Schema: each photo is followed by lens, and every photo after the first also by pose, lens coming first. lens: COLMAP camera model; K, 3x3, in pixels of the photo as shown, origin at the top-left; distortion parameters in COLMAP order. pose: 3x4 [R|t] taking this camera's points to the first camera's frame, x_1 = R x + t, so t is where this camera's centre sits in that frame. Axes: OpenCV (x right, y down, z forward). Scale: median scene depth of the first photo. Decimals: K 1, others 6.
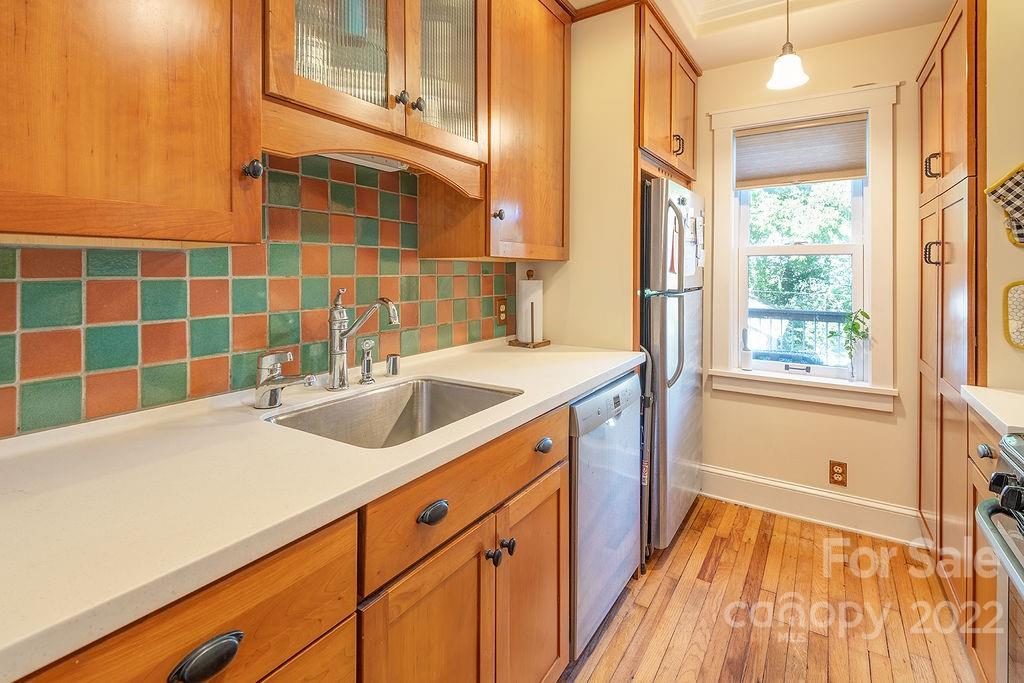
lens RADIAL K [[494.9, 0, 507.3], [0, 494.9, 267.0], [0, 0, 1]] dist [0.021427, -0.009792]
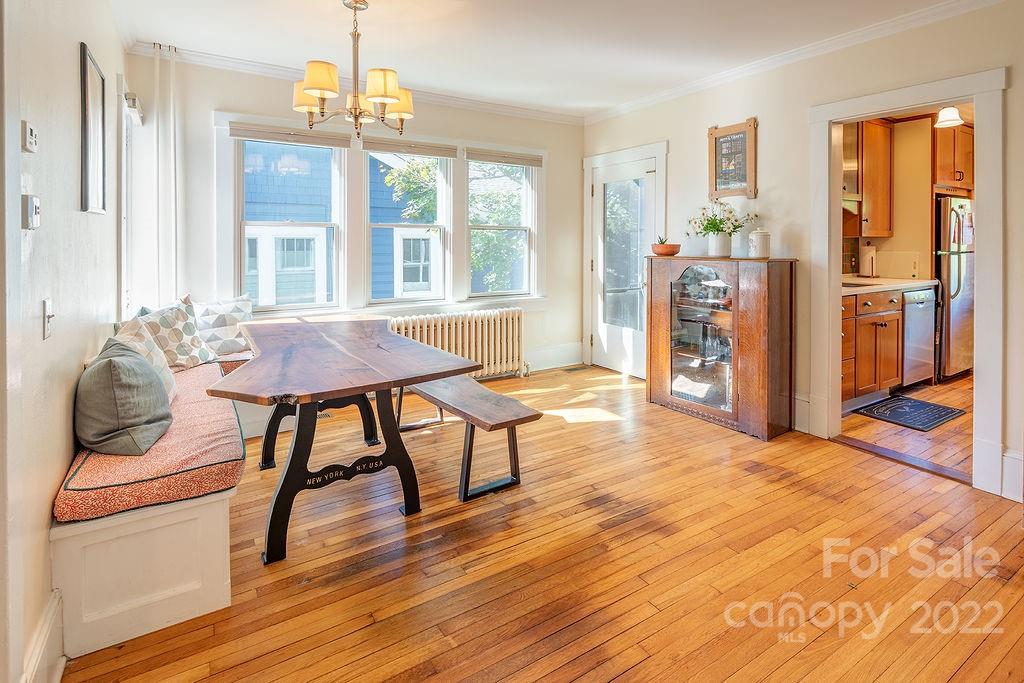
lens RADIAL K [[529.5, 0, 524.0], [0, 529.5, 239.4], [0, 0, 1]] dist [0.003551, -0.004969]
pose [[0.917239, -0.001806, -0.398334, -0.452735], [0.004574, 0.999972, 0.005999, -0.026468], [0.398312, -0.007324, 0.917221, -1.824783]]
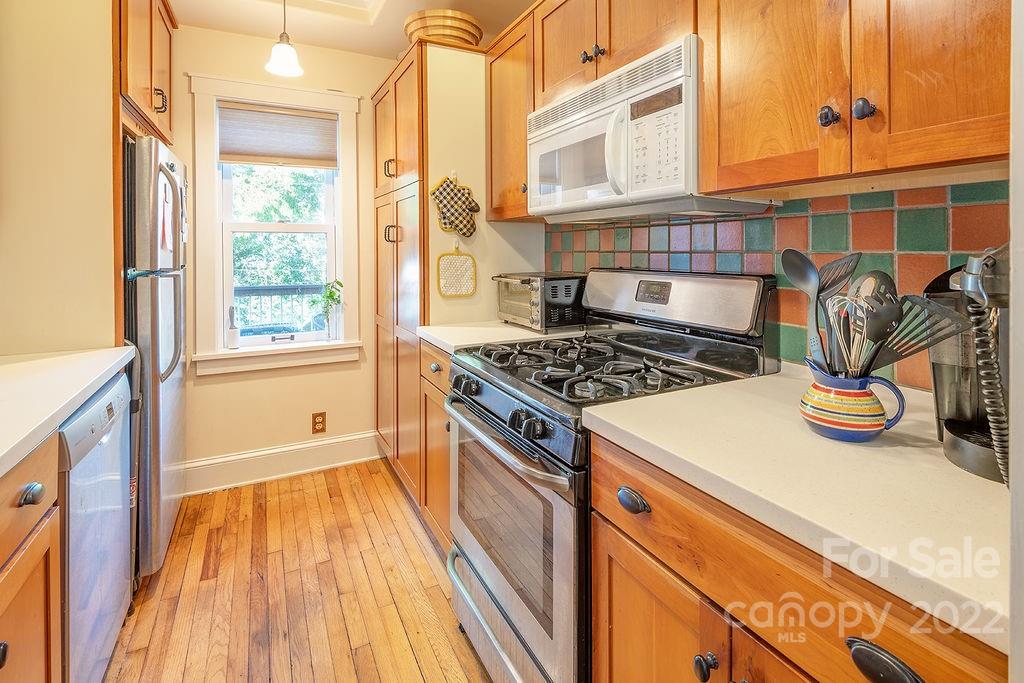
lens RADIAL K [[494.9, 0, 514.8], [0, 494.9, 256.9], [0, 0, 1]] dist [0.021427, -0.009792]
pose [[0.505620, -0.016191, 0.862605, -0.117168], [-0.004065, 0.999768, 0.021148, 0.003888], [-0.862747, -0.014199, 0.505437, 0.041930]]
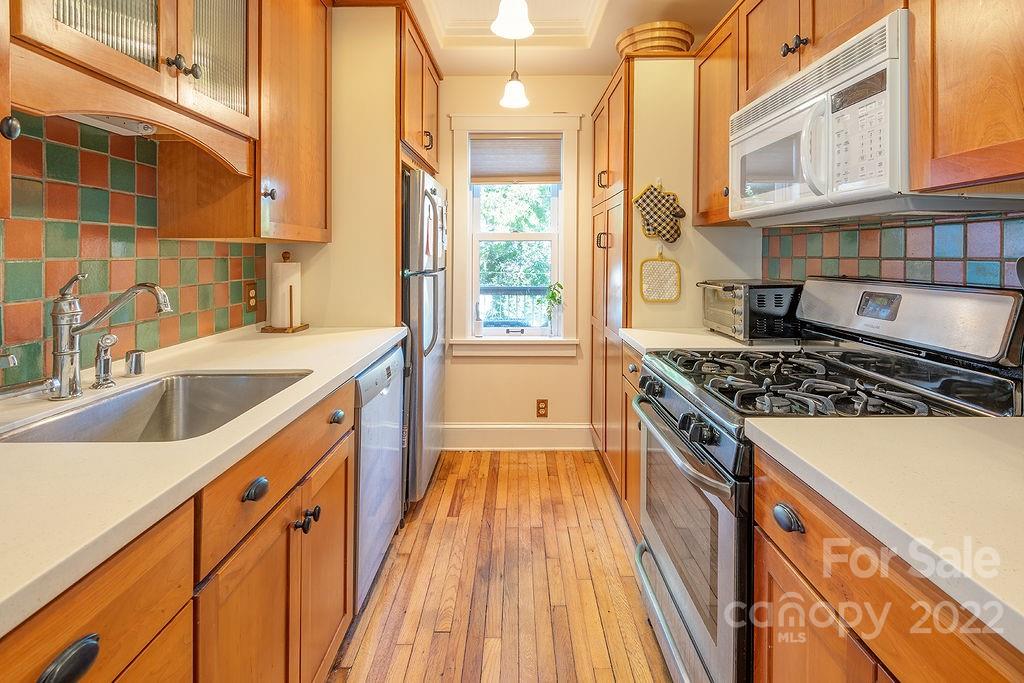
lens RADIAL K [[494.9, 0, 516.4], [0, 494.9, 256.2], [0, 0, 1]] dist [0.021427, -0.009792]
pose [[0.844154, -0.003686, 0.536088, -0.108844], [-0.002901, 0.999930, 0.011444, 0.001462], [-0.536093, -0.011216, 0.844084, -0.062367]]
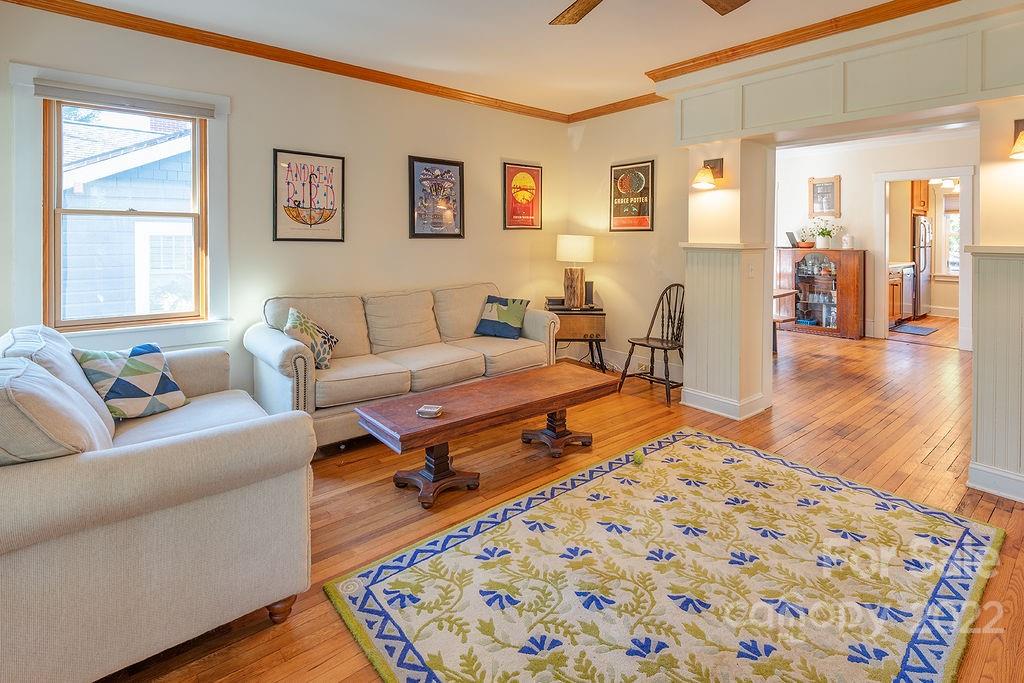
lens RADIAL K [[494.9, 0, 543.1], [0, 494.9, 243.4], [0, 0, 1]] dist [0.021427, -0.009792]
pose [[0.963443, -0.000095, -0.267914, -1.477846], [0.003918, 0.999898, 0.013737, -0.039436], [0.267886, -0.014284, 0.963345, -3.541127]]
